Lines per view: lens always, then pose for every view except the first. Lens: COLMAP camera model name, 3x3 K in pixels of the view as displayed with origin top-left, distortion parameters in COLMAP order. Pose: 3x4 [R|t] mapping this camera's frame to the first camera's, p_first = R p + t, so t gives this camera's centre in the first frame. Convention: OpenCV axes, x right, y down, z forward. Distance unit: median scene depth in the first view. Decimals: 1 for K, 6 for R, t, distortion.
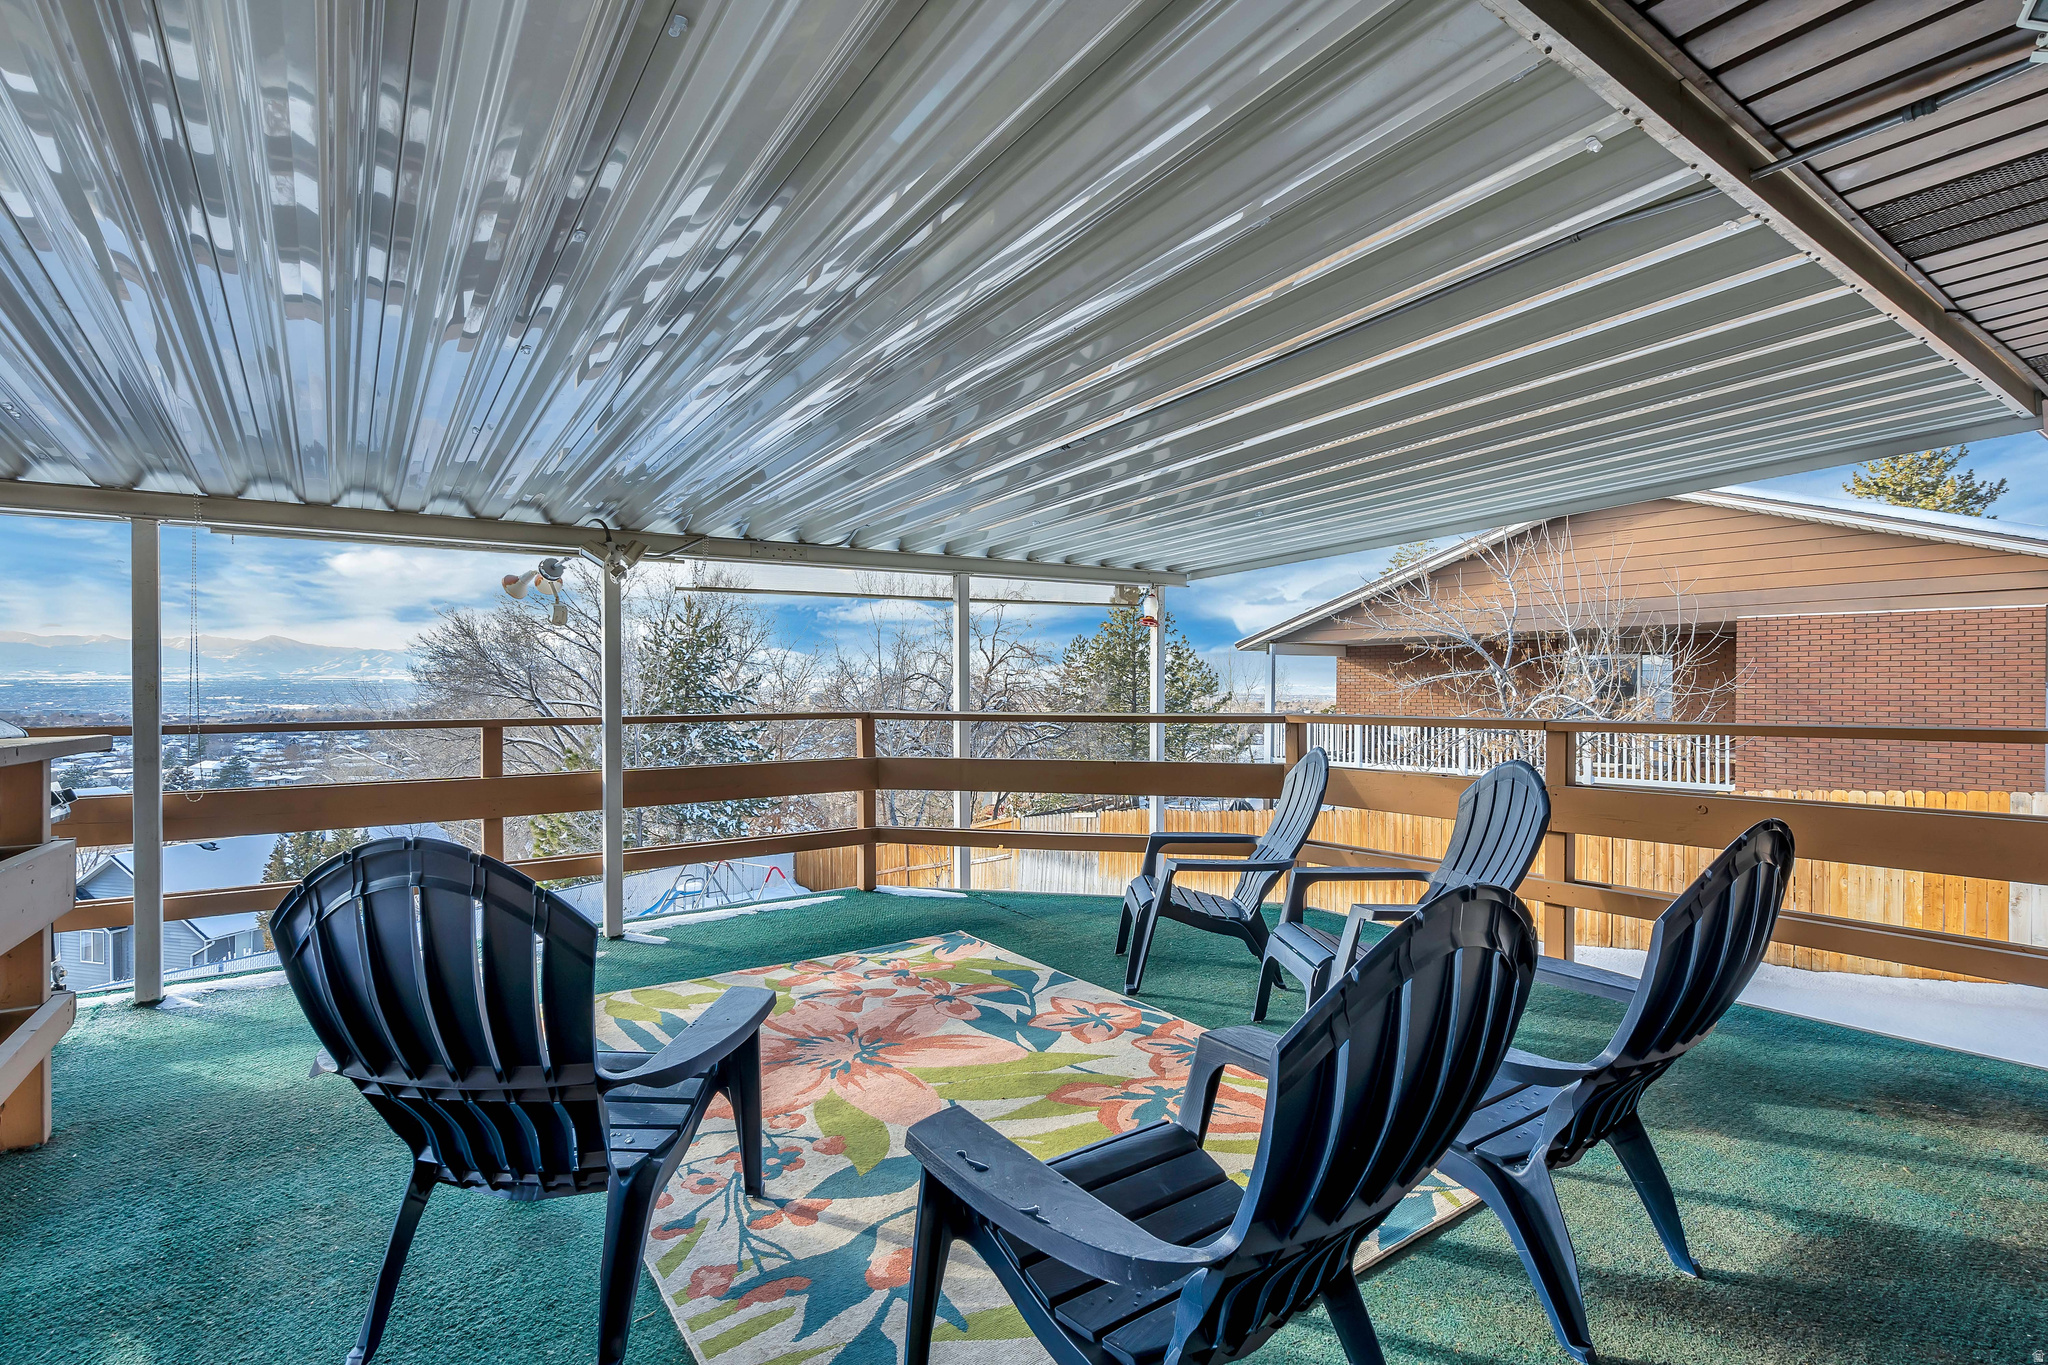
lens RADIAL K [[952.3, 0, 1024.0], [0, 952.3, 682.5], [0, 0, 1]] dist [-0.001727, -0.000167]
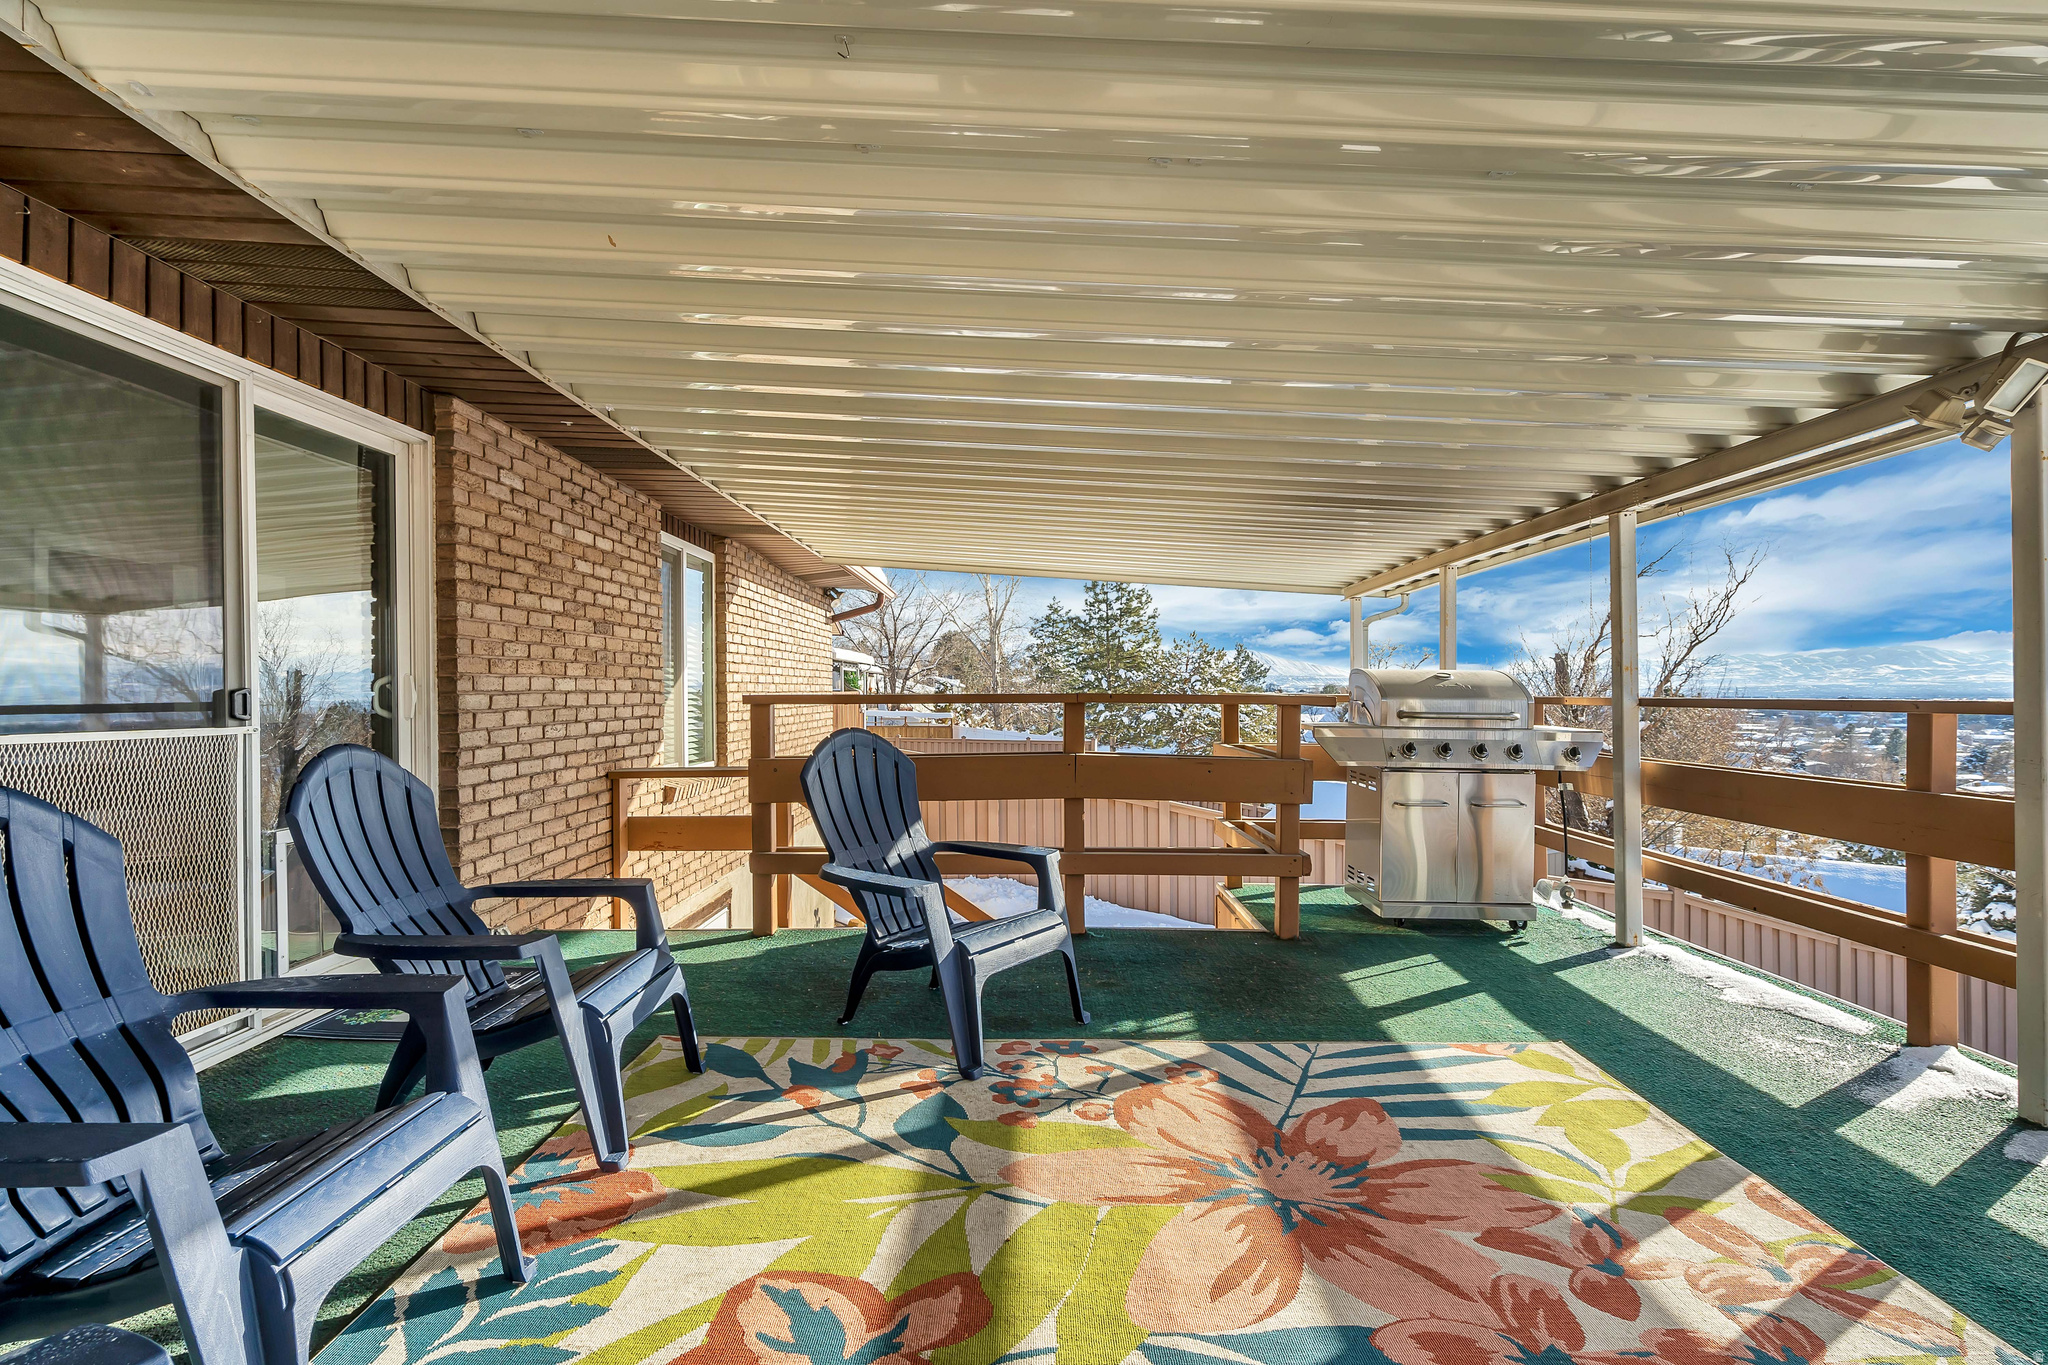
lens RADIAL K [[952.3, 0, 1024.0], [0, 952.3, 682.5], [0, 0, 1]] dist [-0.001727, -0.000167]
pose [[-0.590739, 0.000592, -0.806862, 0.471050], [0.023698, 0.999581, -0.016617, 0.028581], [0.806514, -0.028938, -0.590506, 1.246203]]
